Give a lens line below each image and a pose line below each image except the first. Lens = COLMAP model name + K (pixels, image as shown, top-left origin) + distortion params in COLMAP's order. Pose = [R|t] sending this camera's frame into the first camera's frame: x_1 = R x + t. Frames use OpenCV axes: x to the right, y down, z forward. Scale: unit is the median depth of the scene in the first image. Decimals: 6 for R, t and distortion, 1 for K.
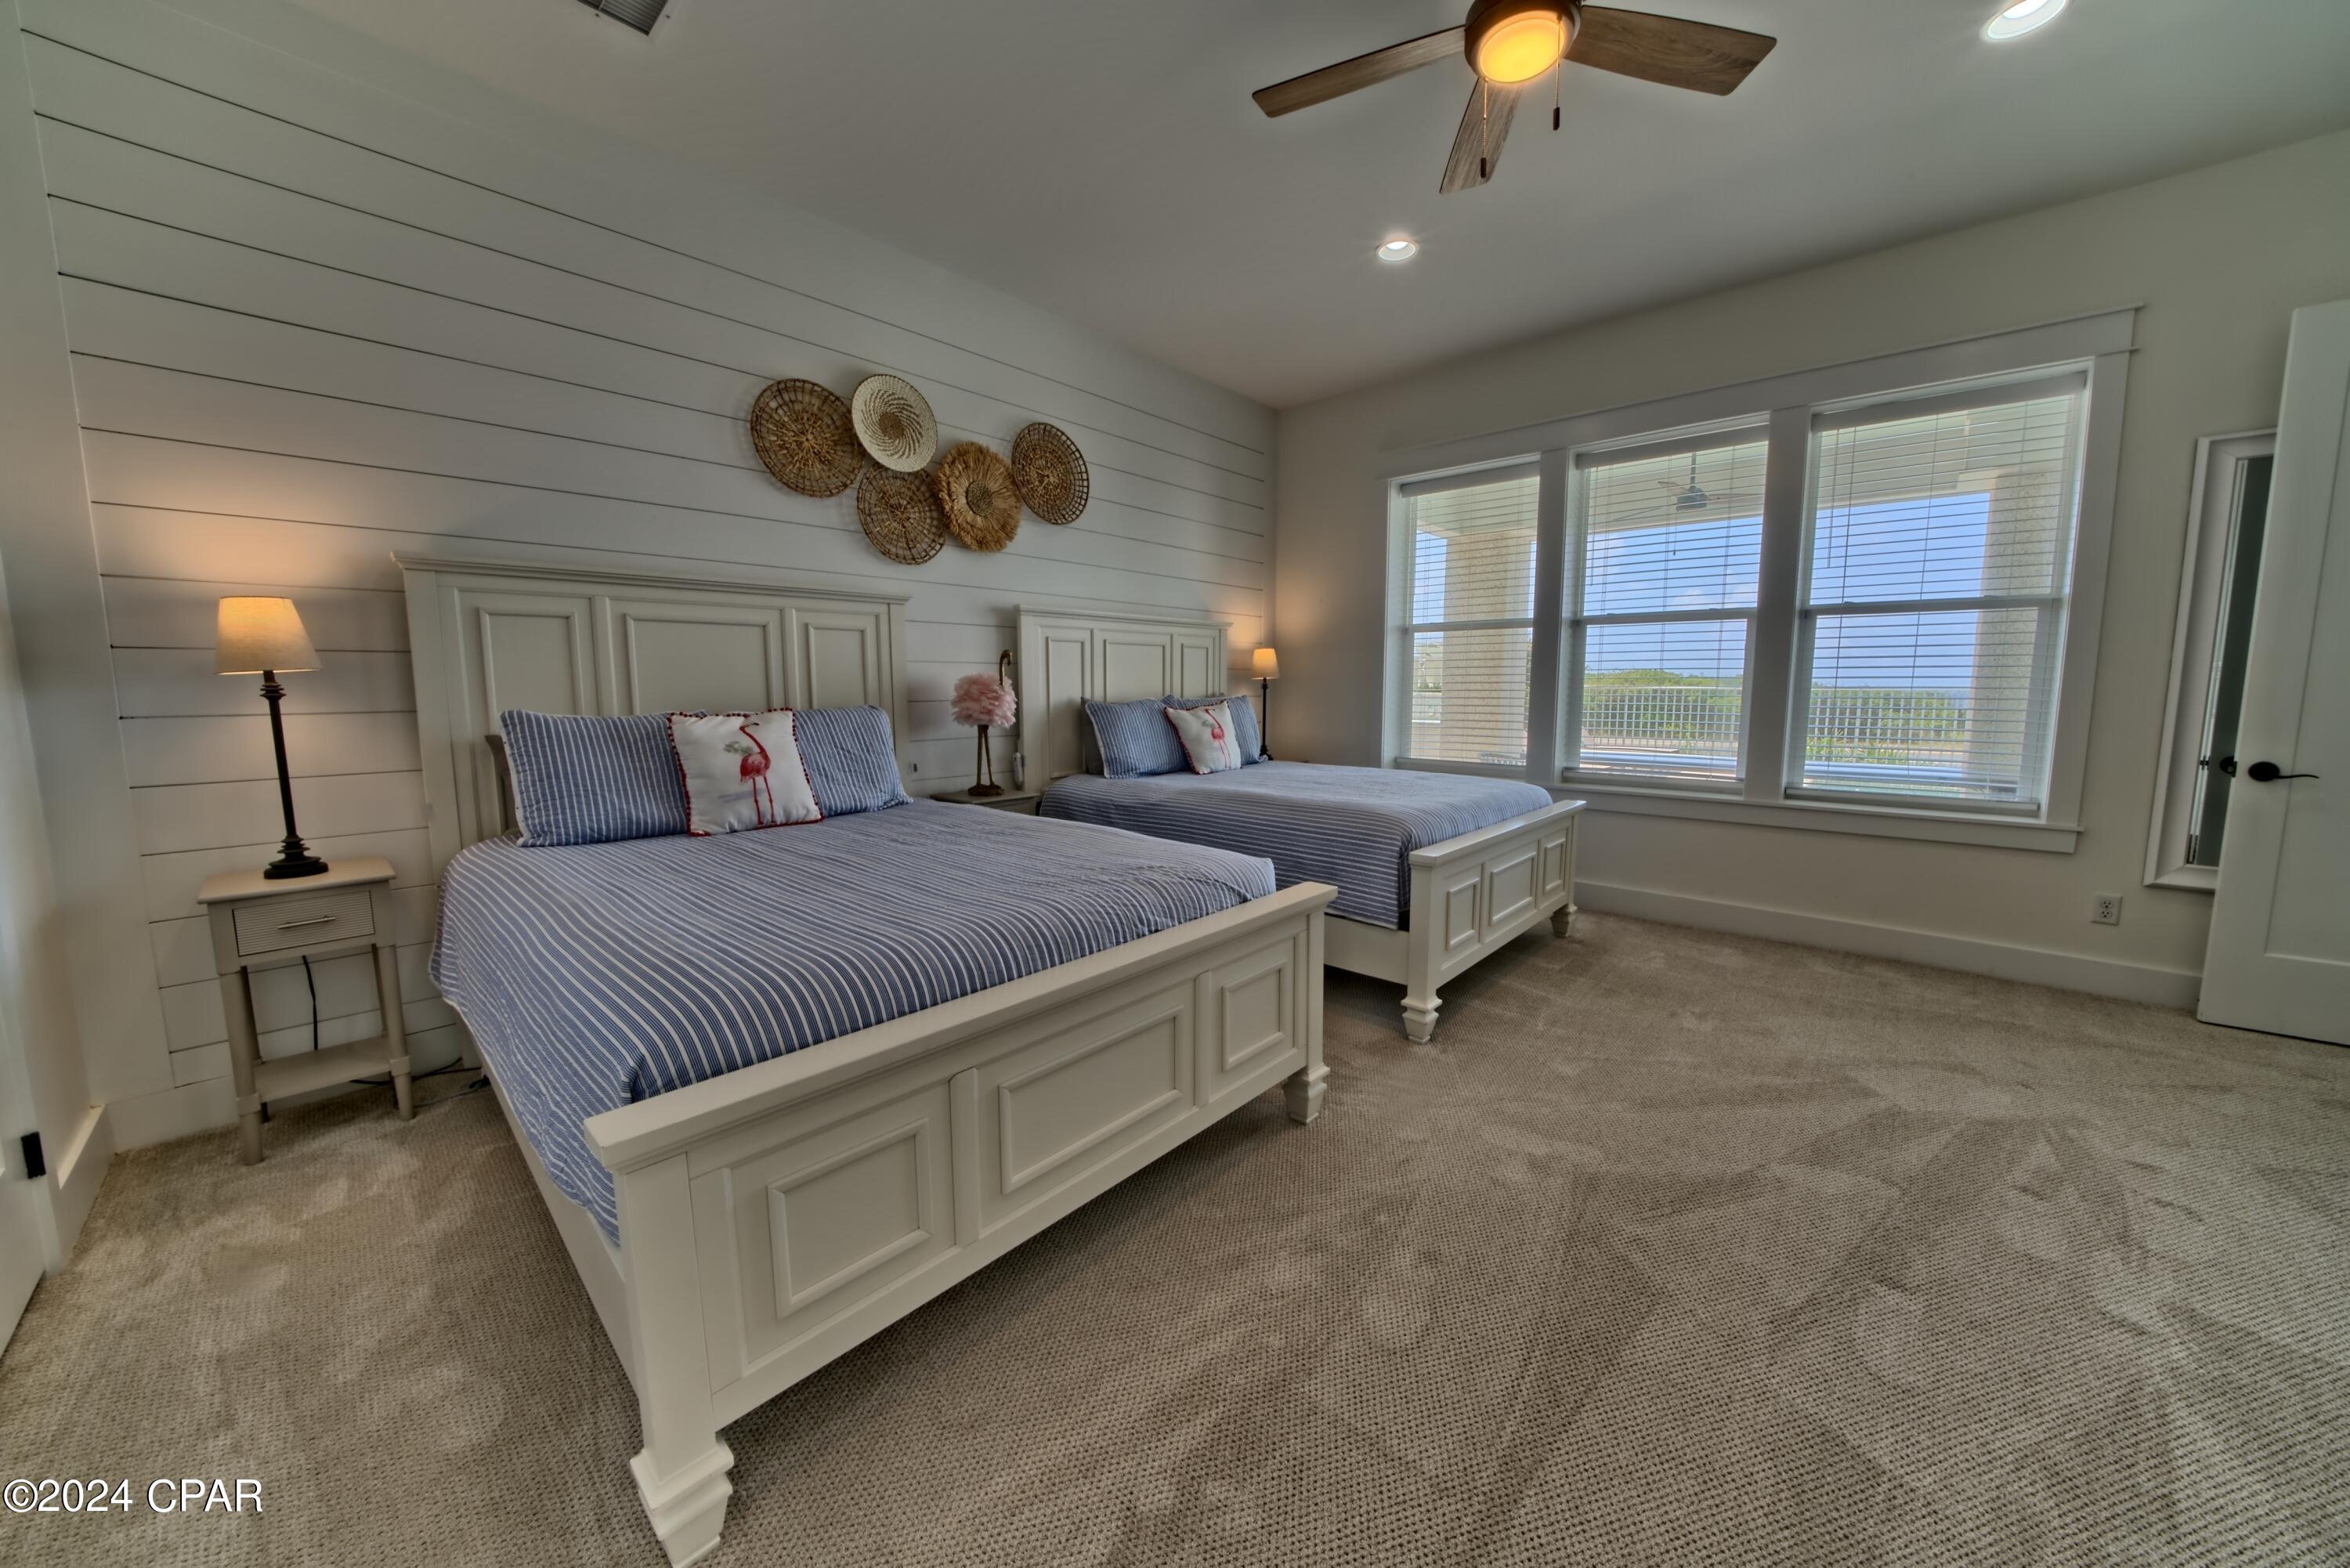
lens RADIAL K [[823.5, 0, 1175.0], [0, 823.5, 784.0], [0, 0, 1]] dist [-0.002740, -0.000198]
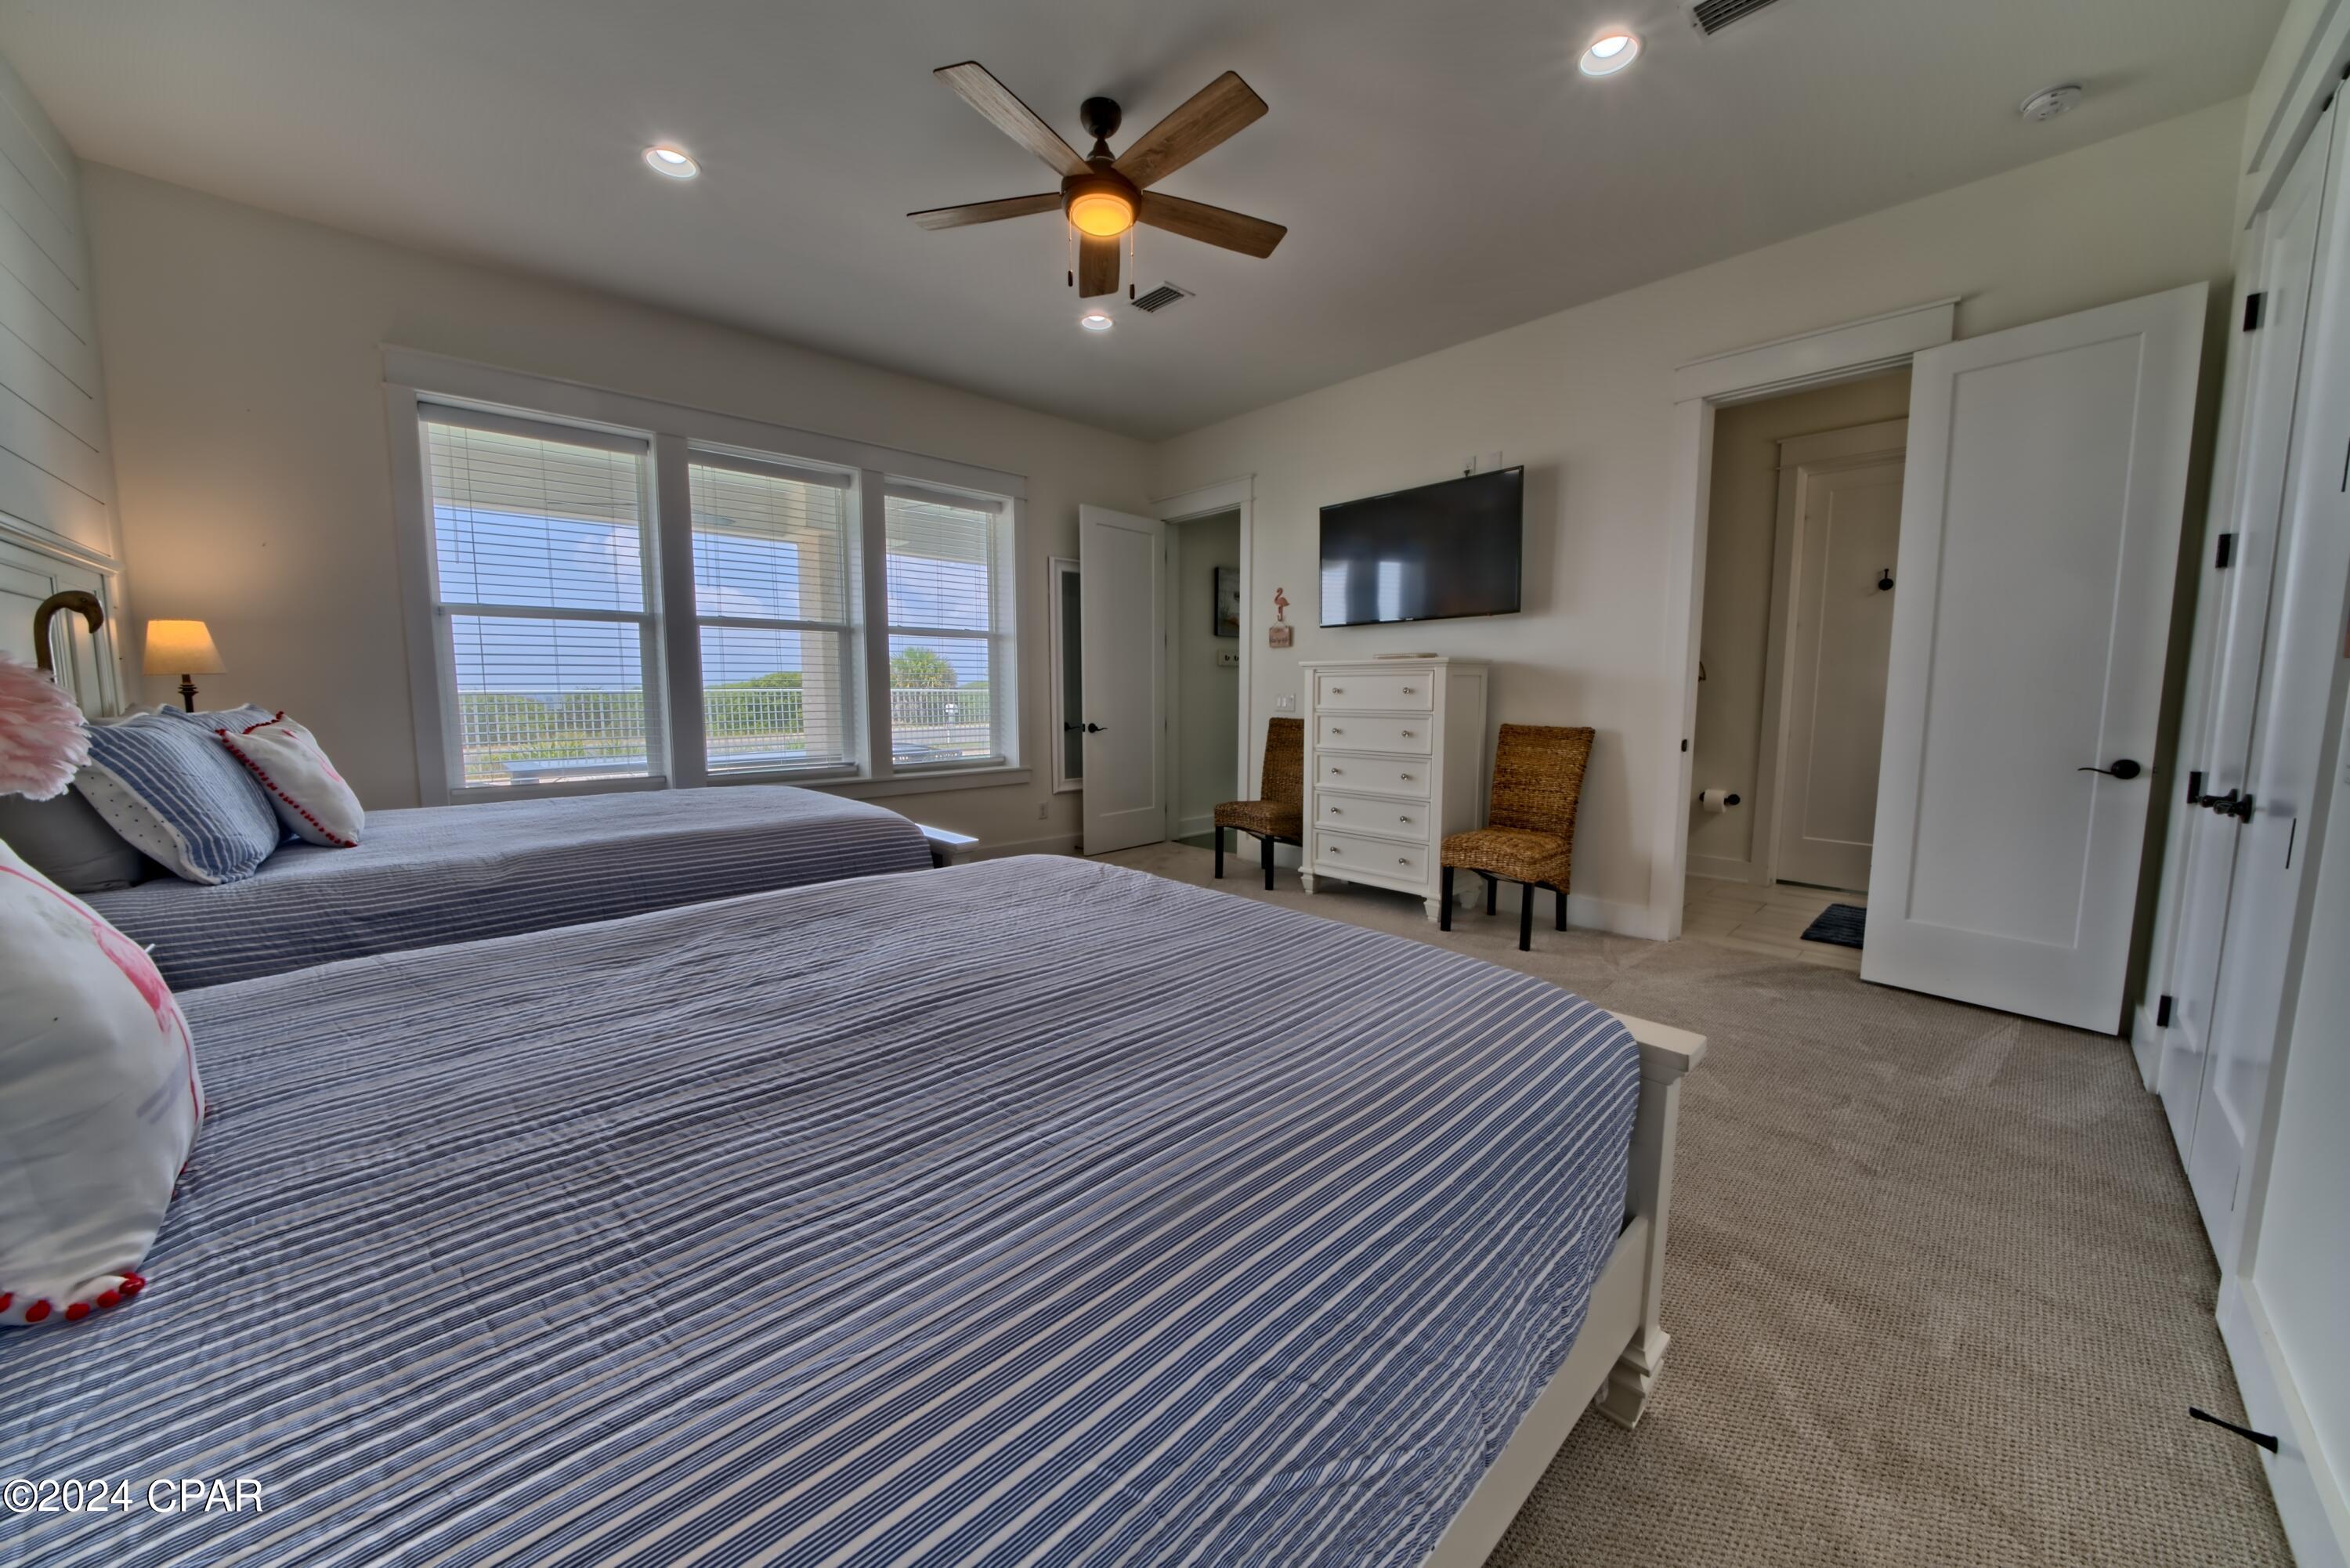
lens RADIAL K [[823.5, 0, 1175.0], [0, 823.5, 784.0], [0, 0, 1]] dist [-0.002740, -0.000198]
pose [[0.091446, -0.117786, 0.988820, -0.464088], [0.119865, 0.987062, 0.106491, -0.046163], [-0.988570, 0.108786, 0.104381, 0.385143]]
